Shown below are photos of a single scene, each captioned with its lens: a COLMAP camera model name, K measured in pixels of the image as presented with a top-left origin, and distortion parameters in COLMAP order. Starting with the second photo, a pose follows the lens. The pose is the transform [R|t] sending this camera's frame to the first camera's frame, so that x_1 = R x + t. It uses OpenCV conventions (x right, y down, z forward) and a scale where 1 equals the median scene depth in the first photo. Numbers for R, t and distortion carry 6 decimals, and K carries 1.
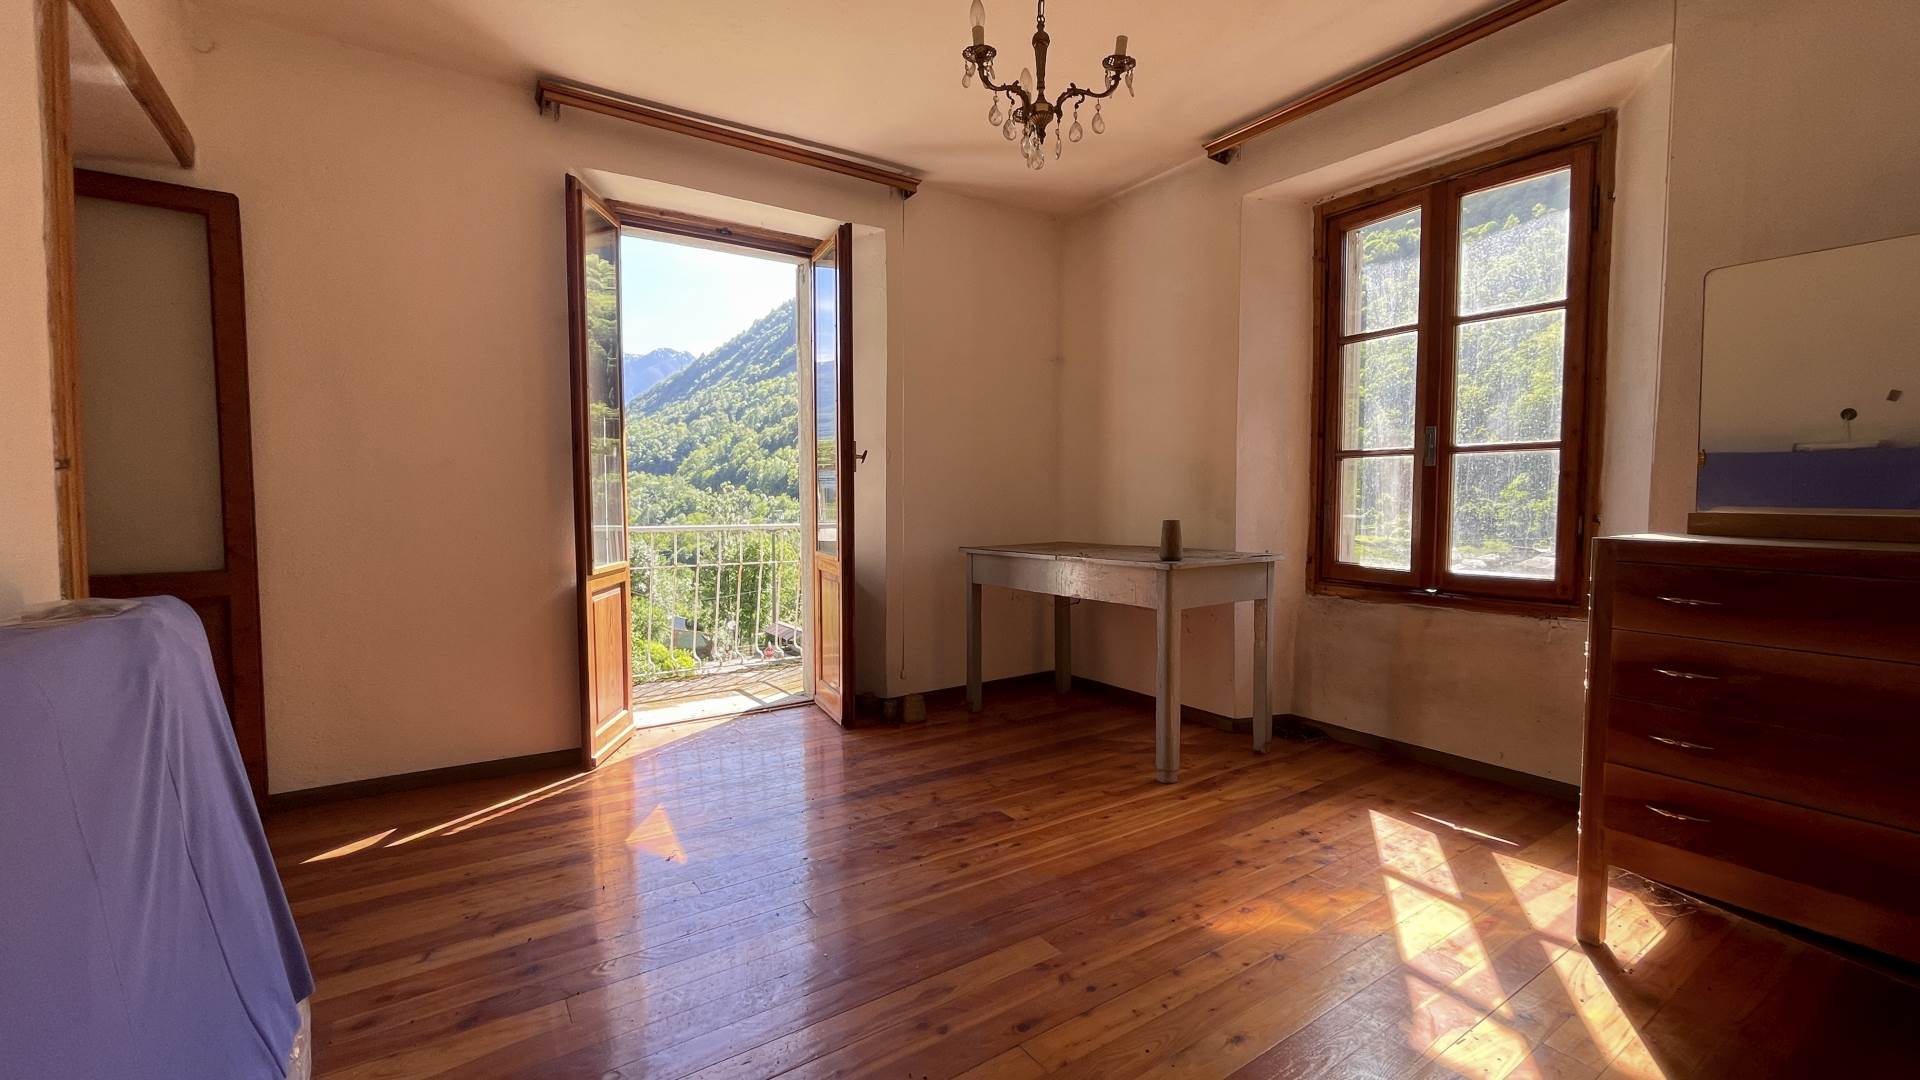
lens RADIAL K [[784.6, 0, 951.4], [0, 784.6, 536.6], [0, 0, 1]] dist [0.002083, 0.000371]
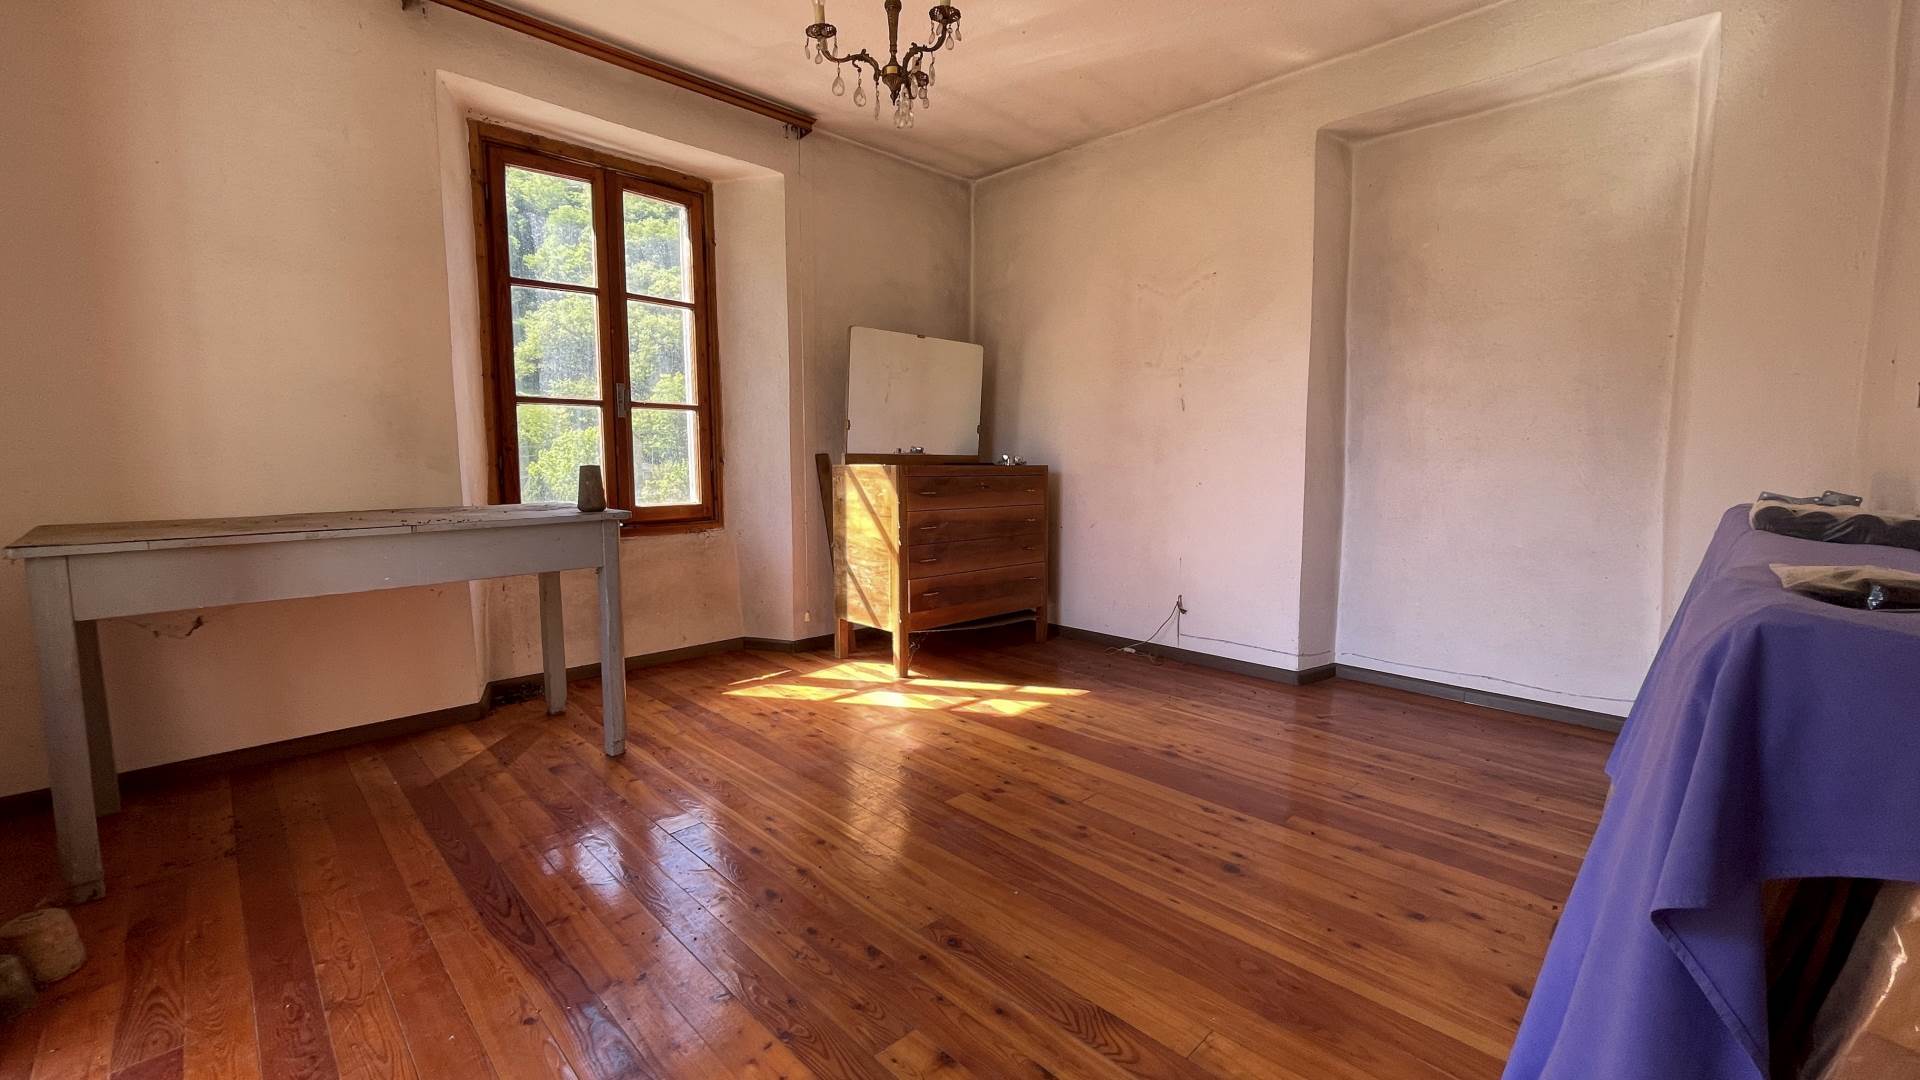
lens RADIAL K [[791.5, 0, 958.7], [0, 791.5, 533.2], [0, 0, 1]] dist [0.001269, 0.000573]
pose [[-0.198322, -0.093743, 0.975644, -0.767856], [0.048076, 0.993287, 0.105211, -0.022255], [-0.978957, 0.067770, -0.192484, 0.872709]]
